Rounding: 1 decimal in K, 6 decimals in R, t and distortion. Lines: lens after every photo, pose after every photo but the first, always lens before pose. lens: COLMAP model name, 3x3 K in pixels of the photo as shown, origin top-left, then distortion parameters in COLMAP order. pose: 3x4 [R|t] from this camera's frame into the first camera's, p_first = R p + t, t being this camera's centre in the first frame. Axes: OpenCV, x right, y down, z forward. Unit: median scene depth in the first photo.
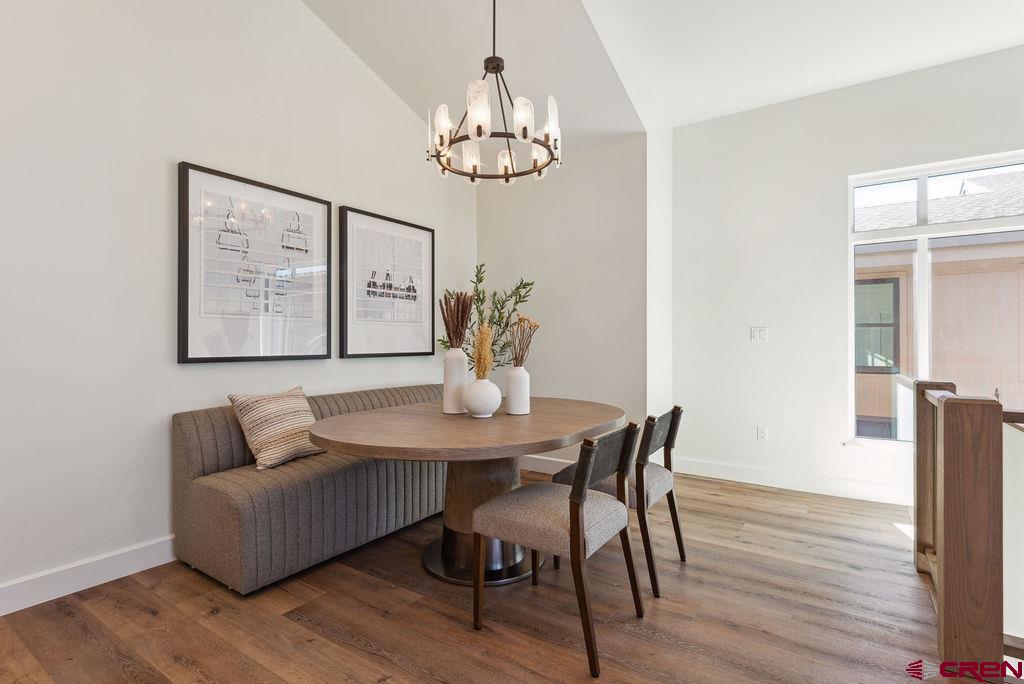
lens RADIAL K [[497.6, 0, 512.0], [0, 497.6, 342.0], [0, 0, 1]] dist [-0.000621, -0.000134]
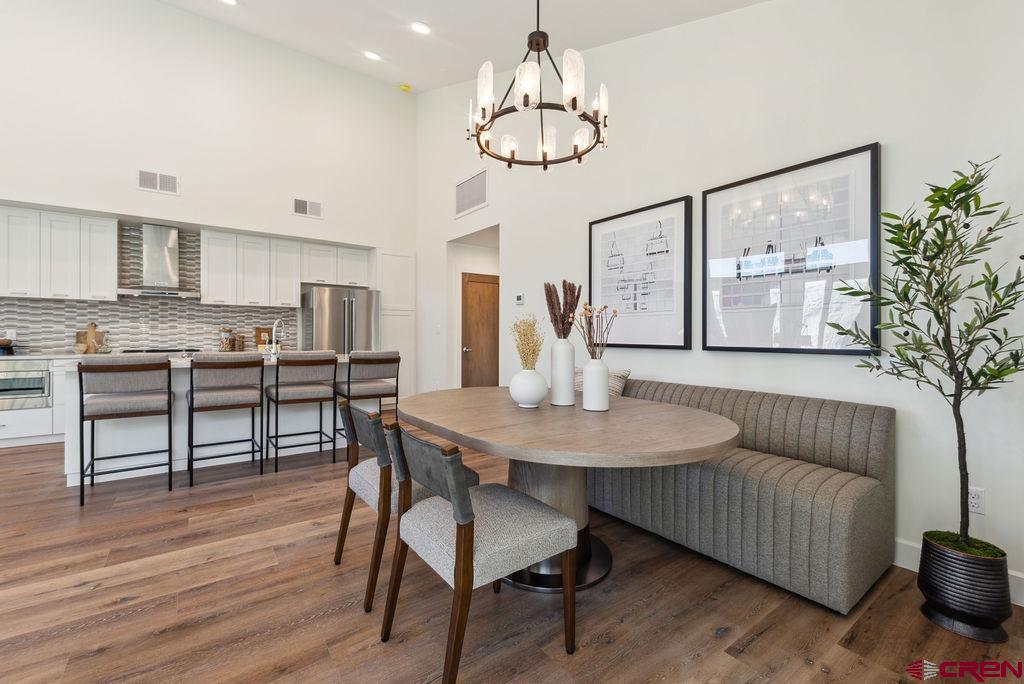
lens RADIAL K [[442.5, 0, 512.0], [0, 442.5, 342.0], [0, 0, 1]] dist [0.000885, 0.000111]
pose [[-0.325839, 0.013820, -0.945324, 0.664246], [-0.002619, 0.999876, 0.015521, 0.004777], [0.945422, 0.007533, -0.325763, 1.044294]]
